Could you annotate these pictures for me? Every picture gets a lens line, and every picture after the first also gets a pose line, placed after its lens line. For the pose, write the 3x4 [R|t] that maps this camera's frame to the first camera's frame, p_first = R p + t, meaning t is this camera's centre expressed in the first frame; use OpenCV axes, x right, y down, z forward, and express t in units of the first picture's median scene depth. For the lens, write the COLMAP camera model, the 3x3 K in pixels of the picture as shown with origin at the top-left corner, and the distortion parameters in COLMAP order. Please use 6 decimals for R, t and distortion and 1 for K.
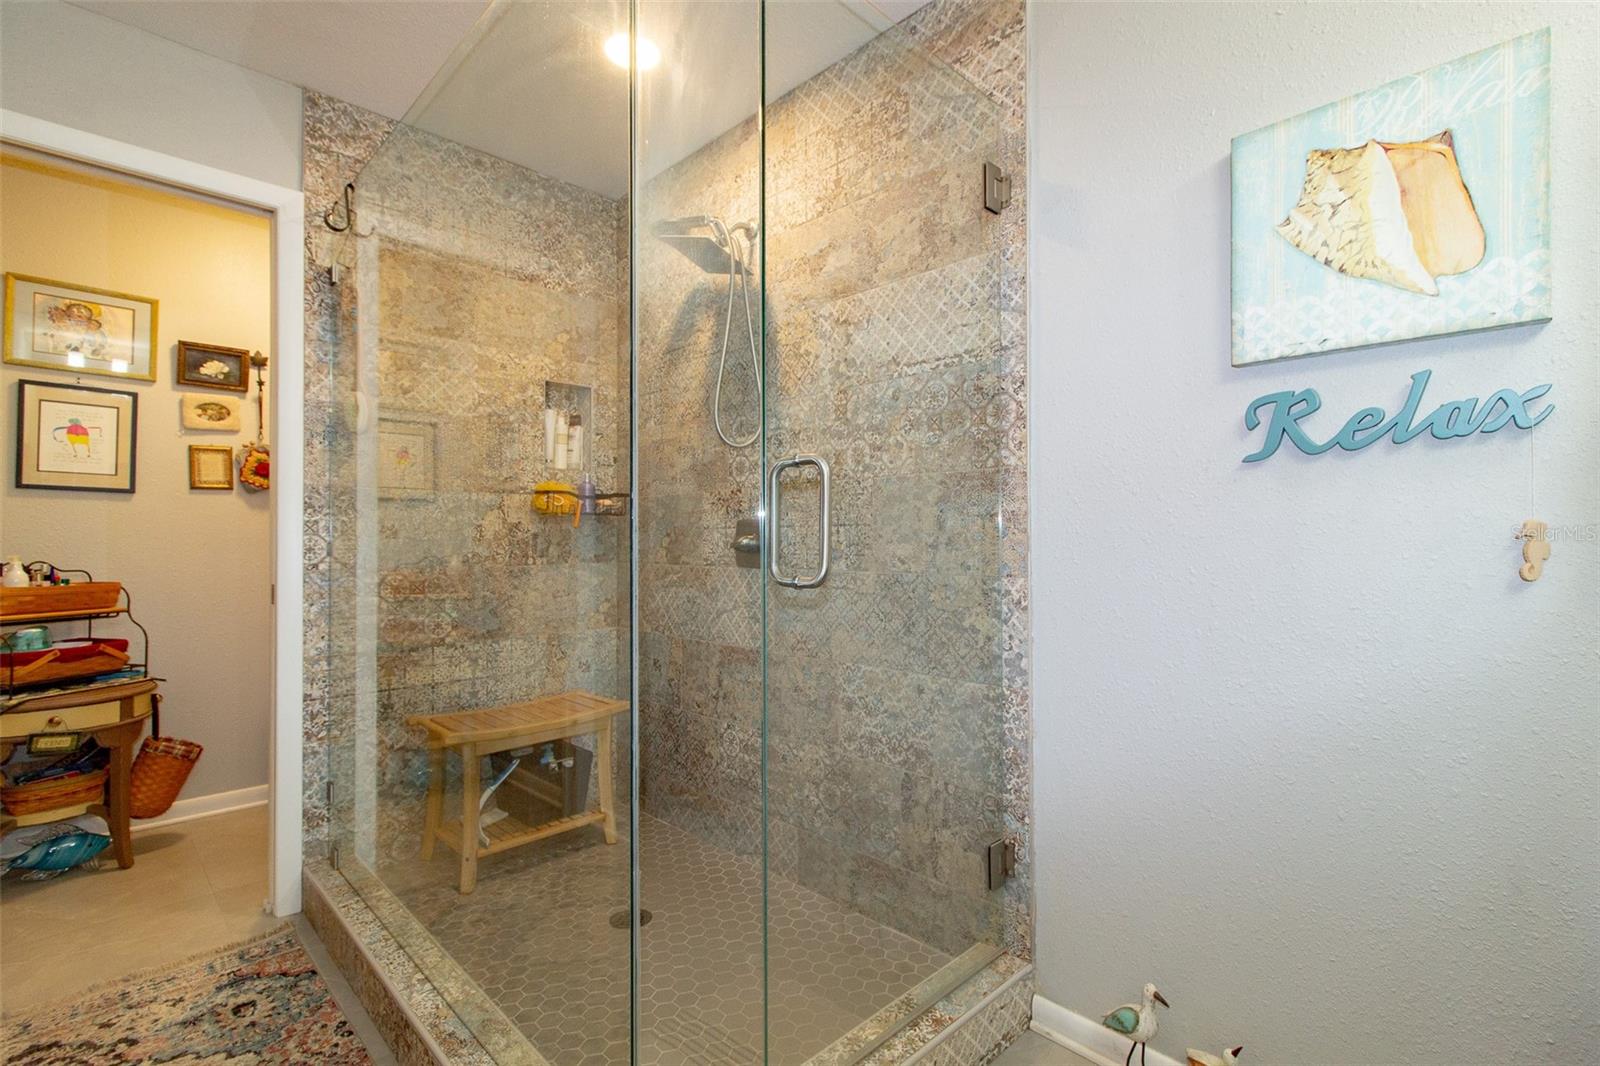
lens RADIAL K [[754.9, 0, 822.2], [0, 754.9, 531.9], [0, 0, 1]] dist [0.002328, 0.000235]
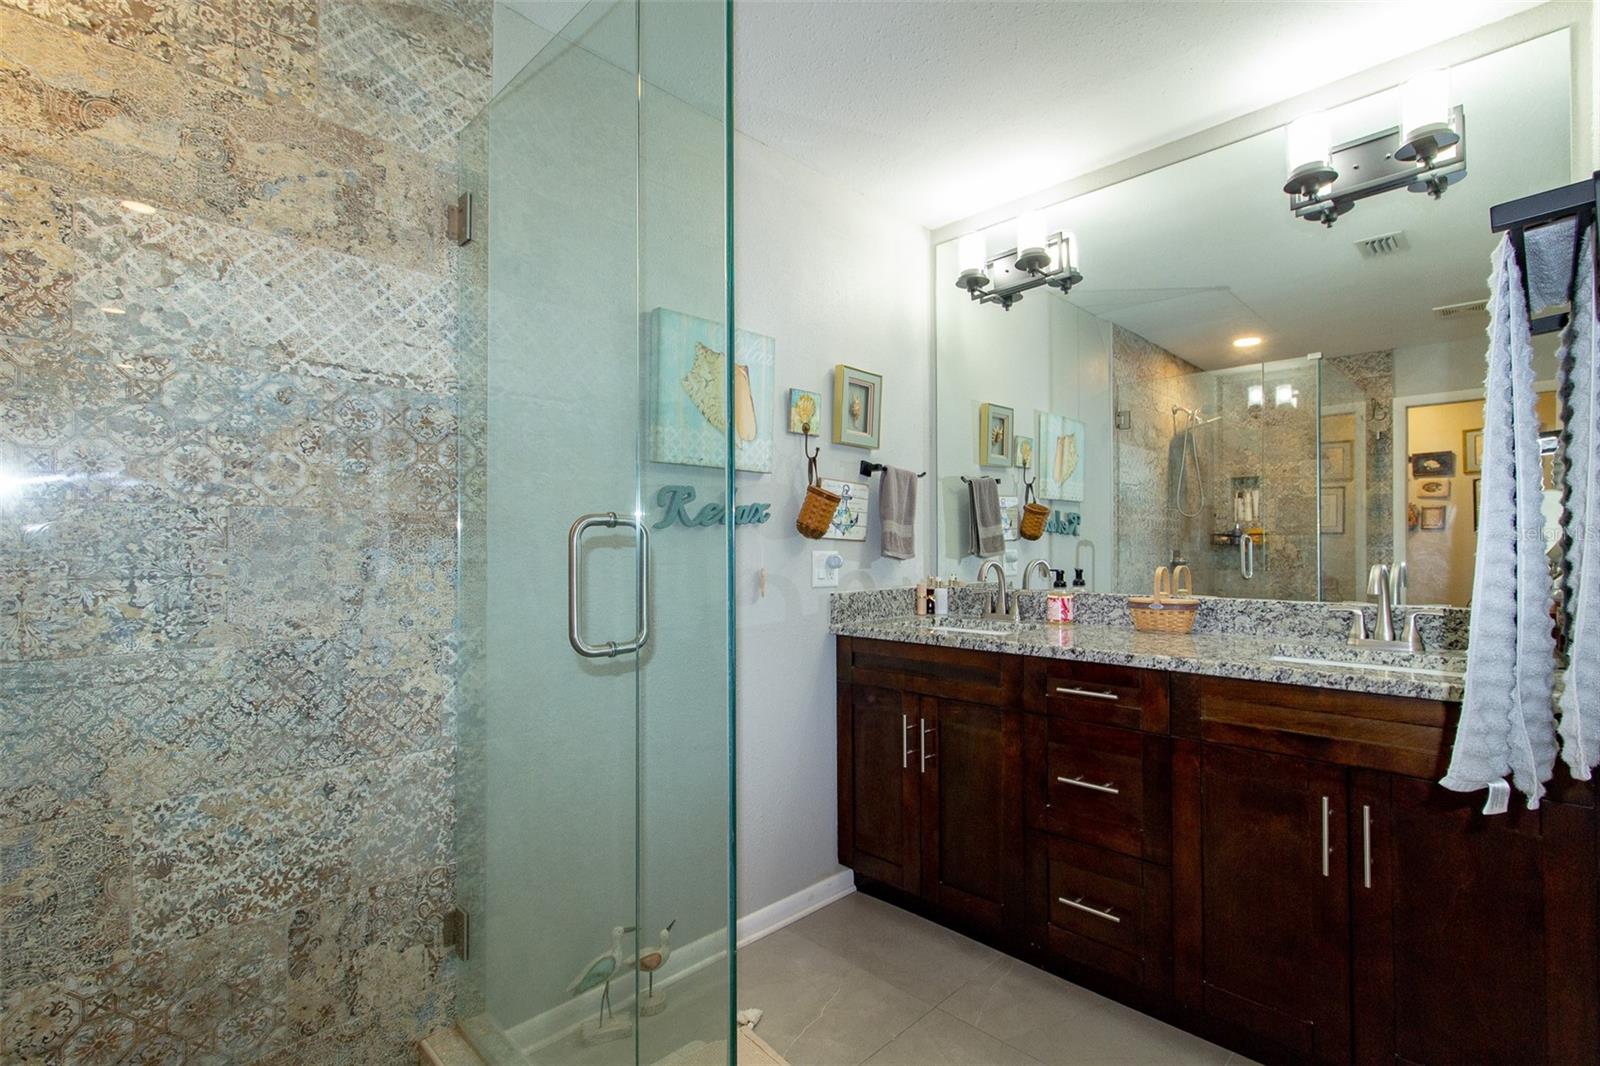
lens RADIAL K [[754.9, 0, 822.2], [0, 754.9, 531.9], [0, 0, 1]] dist [0.002328, 0.000235]
pose [[-0.031392, 0.018127, 0.999343, -0.673842], [-0.010686, 0.999772, -0.018470, -0.045237], [-0.999450, -0.011259, -0.031191, 0.531940]]
